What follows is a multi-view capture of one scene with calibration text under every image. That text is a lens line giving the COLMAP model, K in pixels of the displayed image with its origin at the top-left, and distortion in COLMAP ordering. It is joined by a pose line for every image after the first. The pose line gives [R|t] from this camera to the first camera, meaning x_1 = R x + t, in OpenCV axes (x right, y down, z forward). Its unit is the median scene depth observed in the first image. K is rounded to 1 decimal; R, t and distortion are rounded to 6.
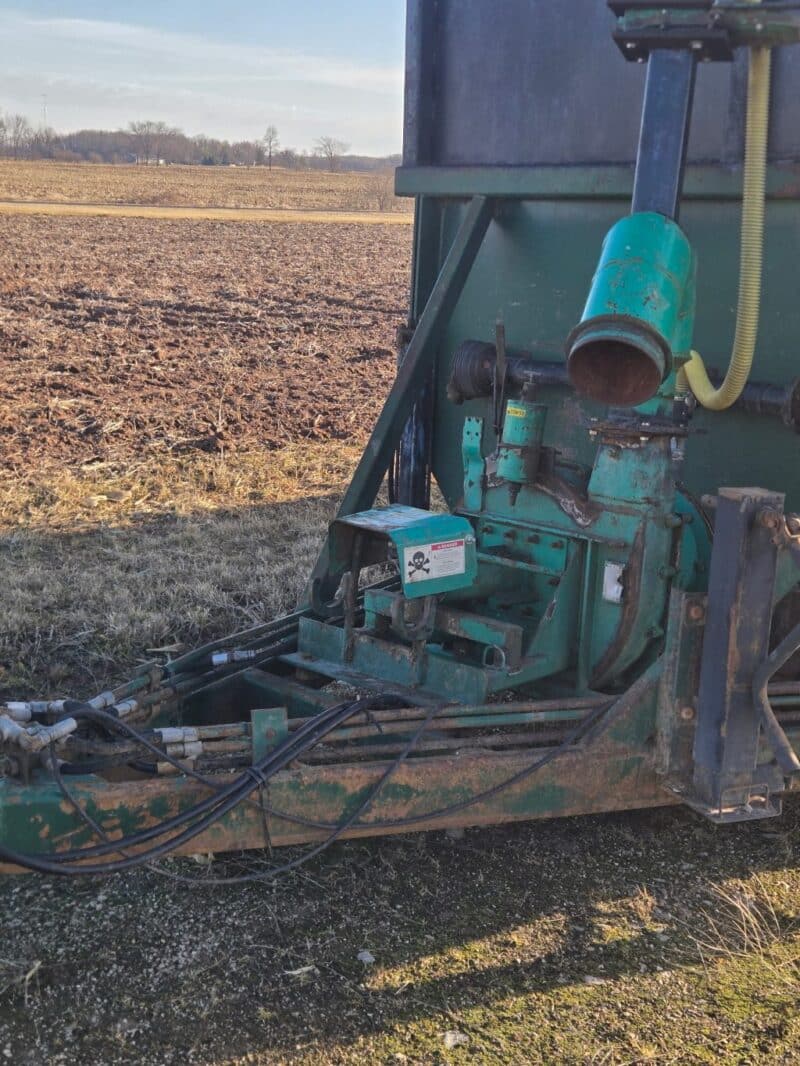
lens RADIAL K [[1463.7, 0, 400.0], [0, 1463.7, 533.0], [0, 0, 1]] dist [0.104506, -0.030290]
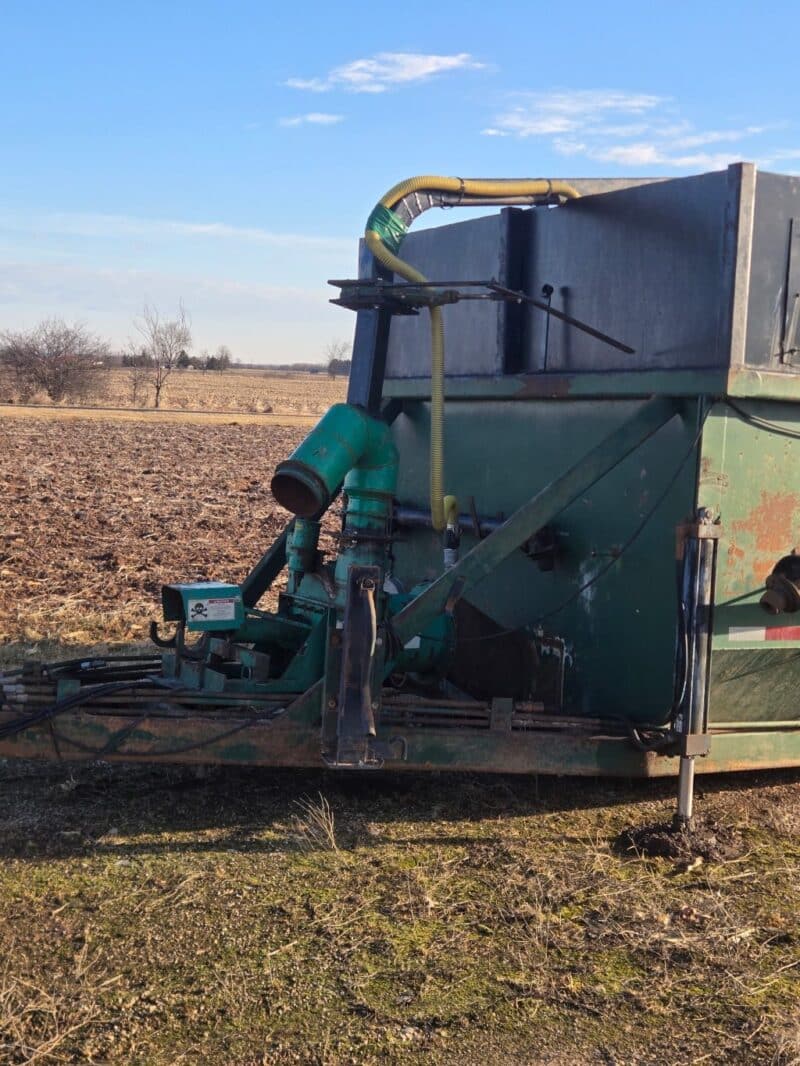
lens RADIAL K [[1470.7, 0, 448.9], [0, 1470.7, 529.8], [0, 0, 1]] dist [0.096675, -0.046287]
pose [[0.965672, 0.017905, -0.259147, 0.666401], [-0.056117, 0.988444, -0.140818, 0.139438], [0.253631, 0.150527, 0.955517, -0.491769]]
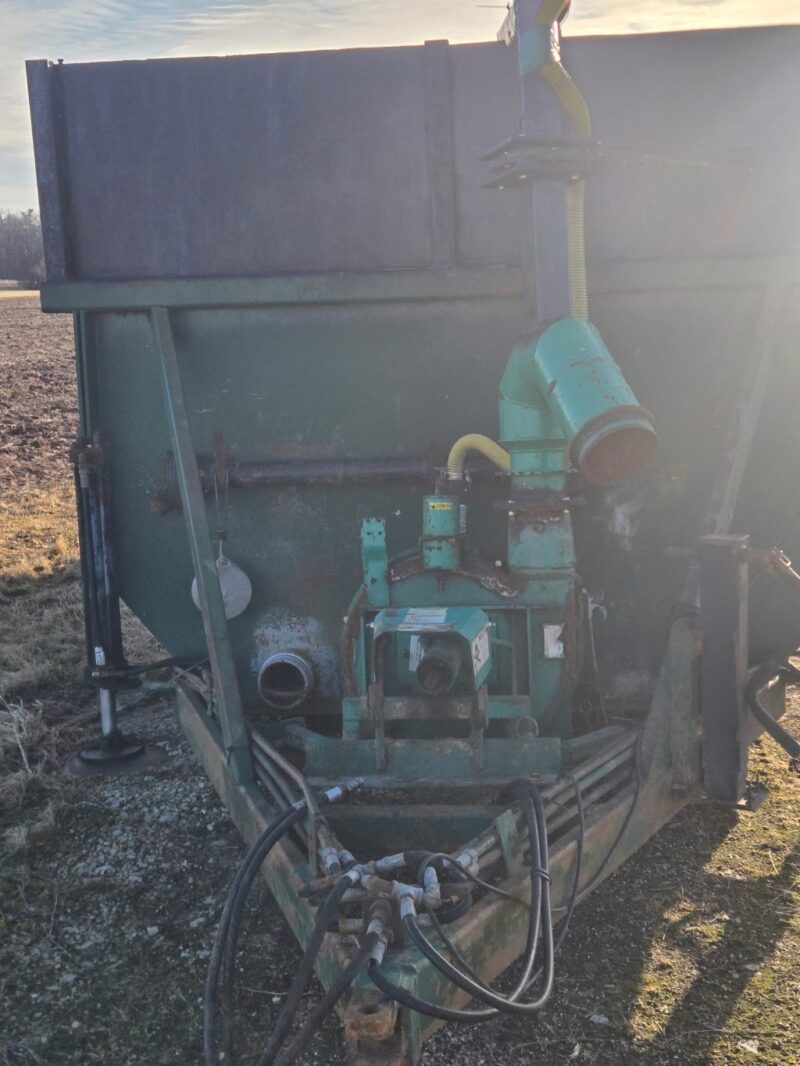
lens RADIAL K [[1486.8, 0, 400.0], [0, 1486.8, 533.0], [0, 0, 1]] dist [0.082641, 0.005343]
pose [[0.773211, -0.153967, 0.615173, -0.637215], [0.185227, 0.982608, 0.013119, -0.085056], [-0.606494, 0.103803, 0.788283, 0.163268]]
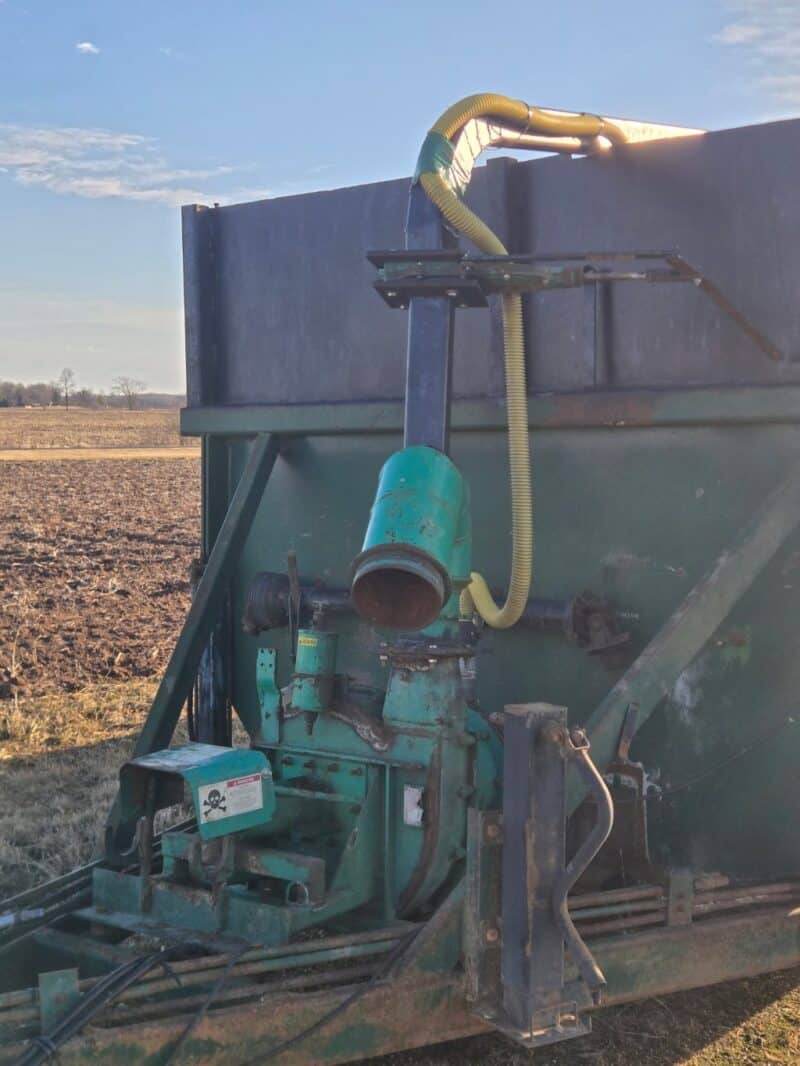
lens RADIAL K [[1465.9, 0, 422.3], [0, 1465.9, 551.6], [0, 0, 1]] dist [0.147772, -0.306825]
pose [[0.988300, -0.048268, 0.144681, 0.014456], [0.068040, 0.988507, -0.134994, -0.001989], [-0.136502, 0.143259, 0.980226, -0.010961]]
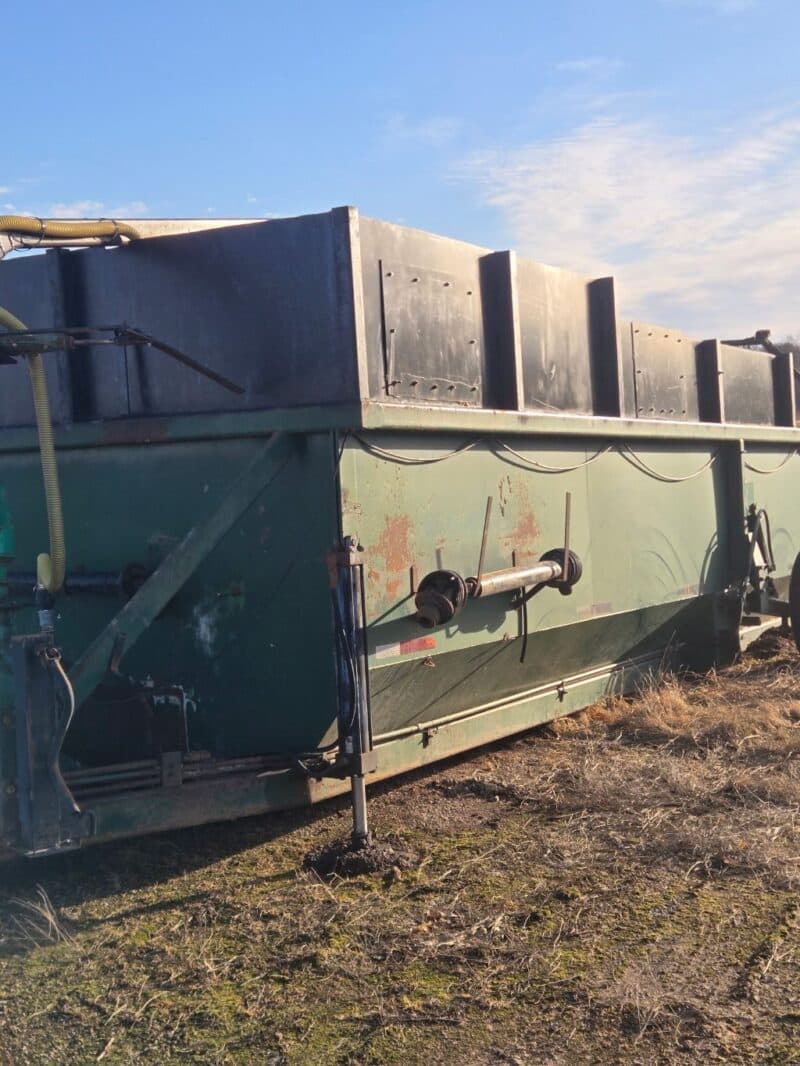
lens RADIAL K [[1470.5, 0, 398.1], [0, 1470.5, 561.3], [0, 0, 1]] dist [0.177503, -0.463123]
pose [[0.969963, -0.096605, 0.223247, 0.236129], [0.127129, 0.983768, -0.126646, 0.122646], [-0.207389, 0.151224, 0.966500, -0.514511]]
